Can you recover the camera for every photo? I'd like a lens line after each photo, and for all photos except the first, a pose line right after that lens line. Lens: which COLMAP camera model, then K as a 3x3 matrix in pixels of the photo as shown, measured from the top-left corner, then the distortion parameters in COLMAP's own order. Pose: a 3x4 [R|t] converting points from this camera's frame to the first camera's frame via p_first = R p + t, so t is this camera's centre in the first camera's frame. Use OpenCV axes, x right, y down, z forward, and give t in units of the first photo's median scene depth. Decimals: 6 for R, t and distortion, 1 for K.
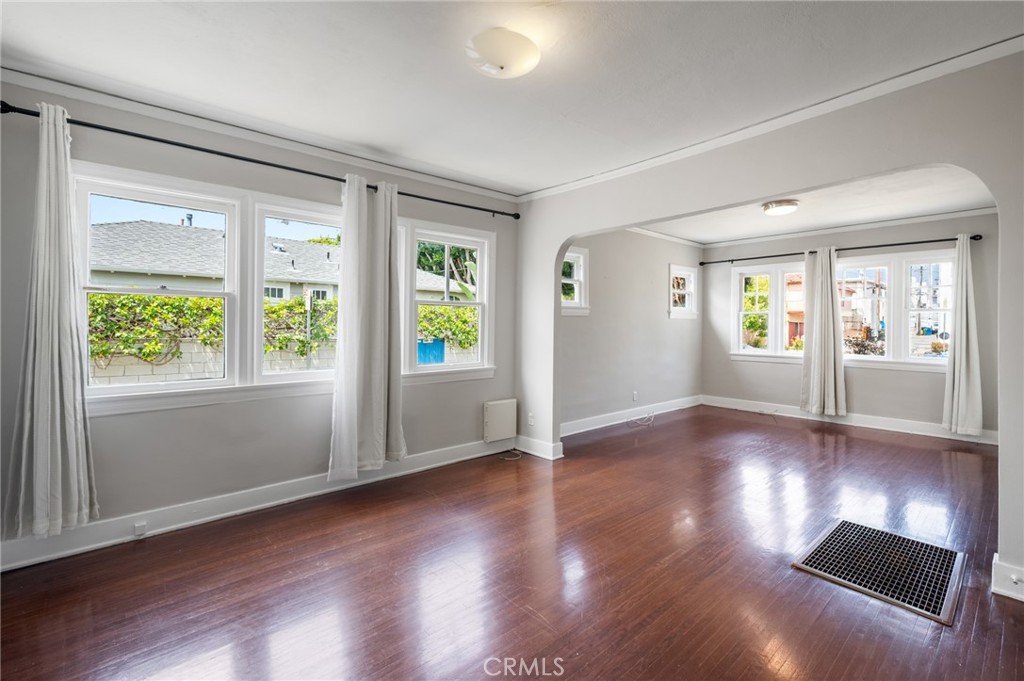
lens RADIAL K [[466.9, 0, 521.0], [0, 466.9, 324.3], [0, 0, 1]] dist [0.007954, 0.001449]
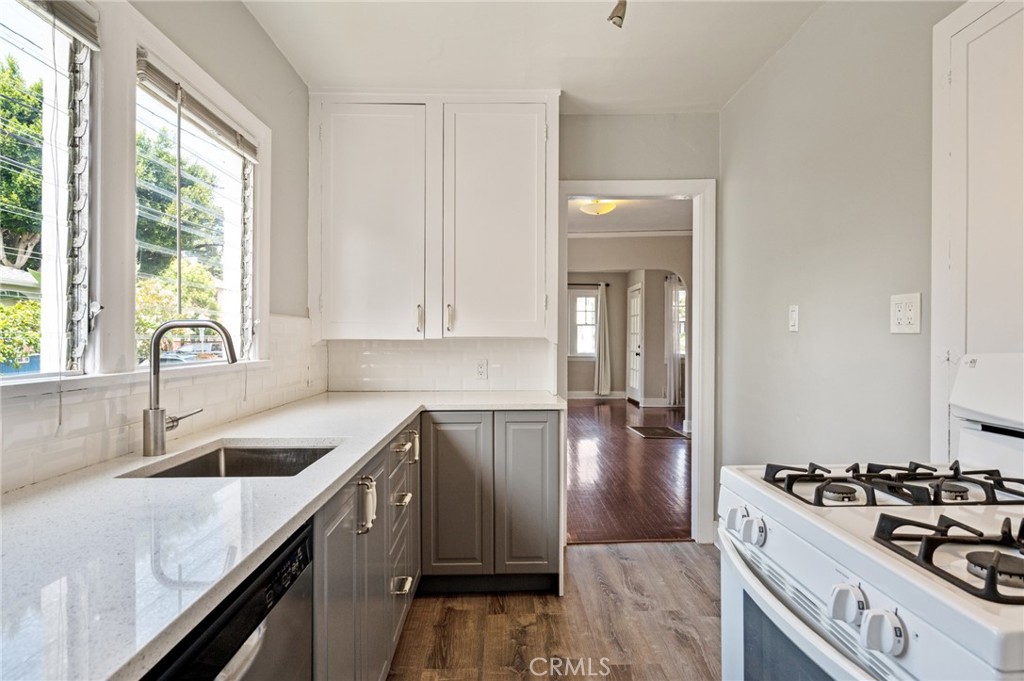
lens RADIAL K [[566.0, 0, 514.9], [0, 566.0, 337.8], [0, 0, 1]] dist [0.005846, 0.001076]
pose [[0.656697, -0.008607, 0.754105, -0.872204], [0.001788, 0.999950, 0.009856, -0.004655], [-0.754152, -0.005124, 0.656680, -0.149018]]
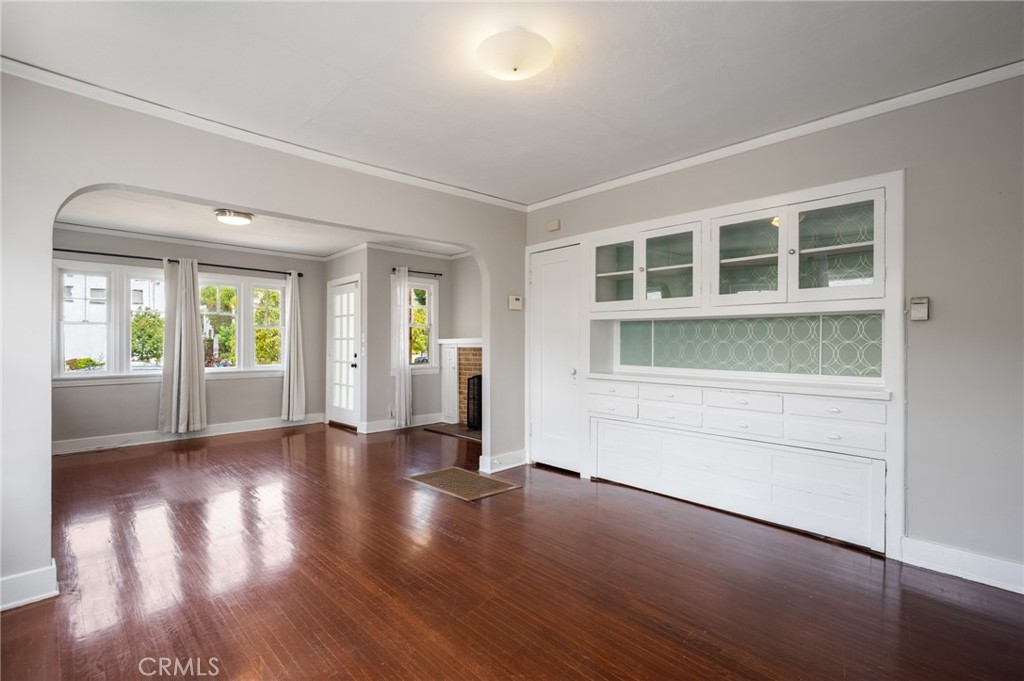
lens RADIAL K [[466.9, 0, 511.8], [0, 466.9, 340.4], [0, 0, 1]] dist [0.007954, 0.001449]
pose [[-0.027261, -0.001328, 0.999627, -0.393597], [-0.000360, 0.999999, 0.001318, 0.003316], [-0.999628, -0.000324, -0.027262, 0.413154]]
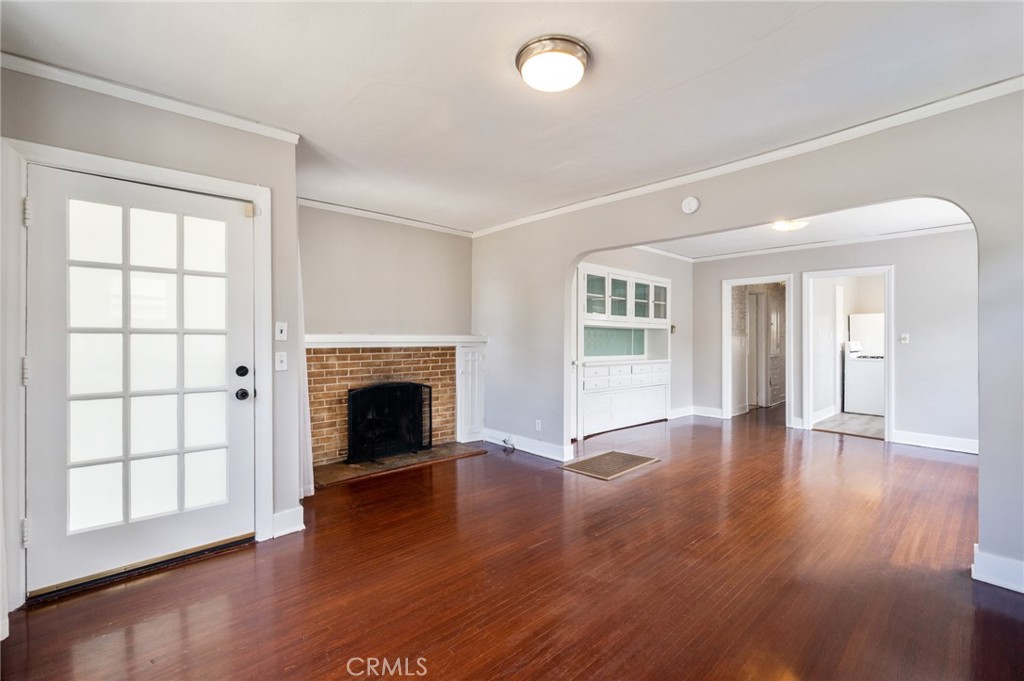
lens RADIAL K [[467.4, 0, 514.0], [0, 467.4, 335.7], [0, 0, 1]] dist [0.018125, -0.005784]
pose [[-0.999866, -0.008179, -0.014212, 0.555435], [-0.008052, 0.999927, -0.008962, 0.006620], [0.014285, -0.008847, -0.999859, 1.345430]]
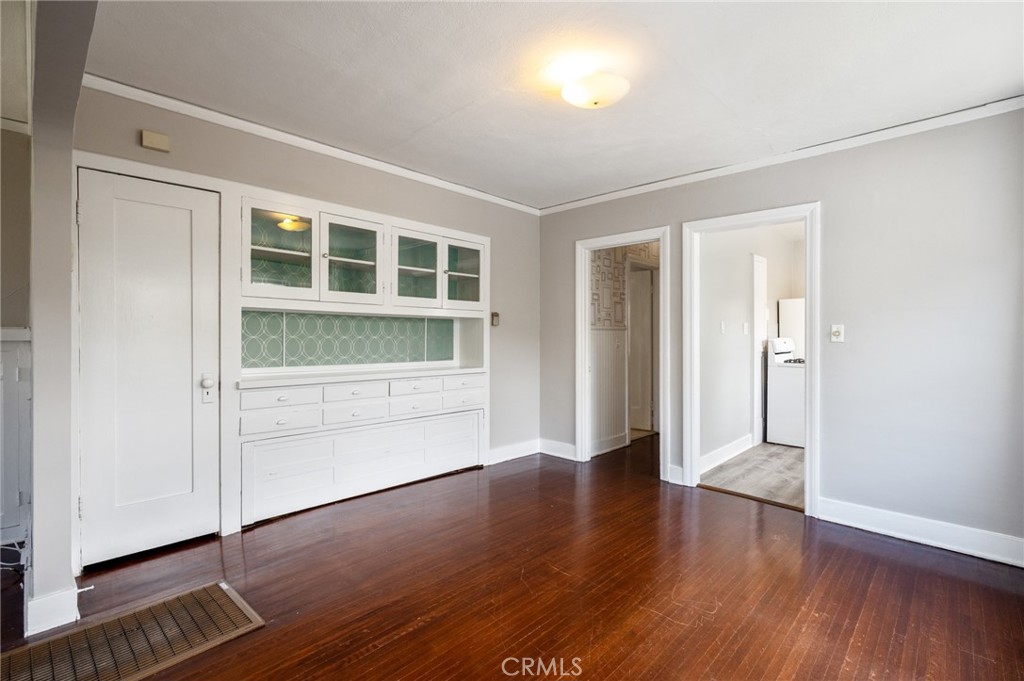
lens RADIAL K [[466.9, 0, 528.2], [0, 466.9, 331.2], [0, 0, 1]] dist [0.007954, 0.001449]
pose [[-0.996957, -0.007059, -0.077631, 0.079795], [-0.006351, 0.999936, -0.009362, 0.001696], [0.077693, -0.008840, -0.996938, 0.835450]]
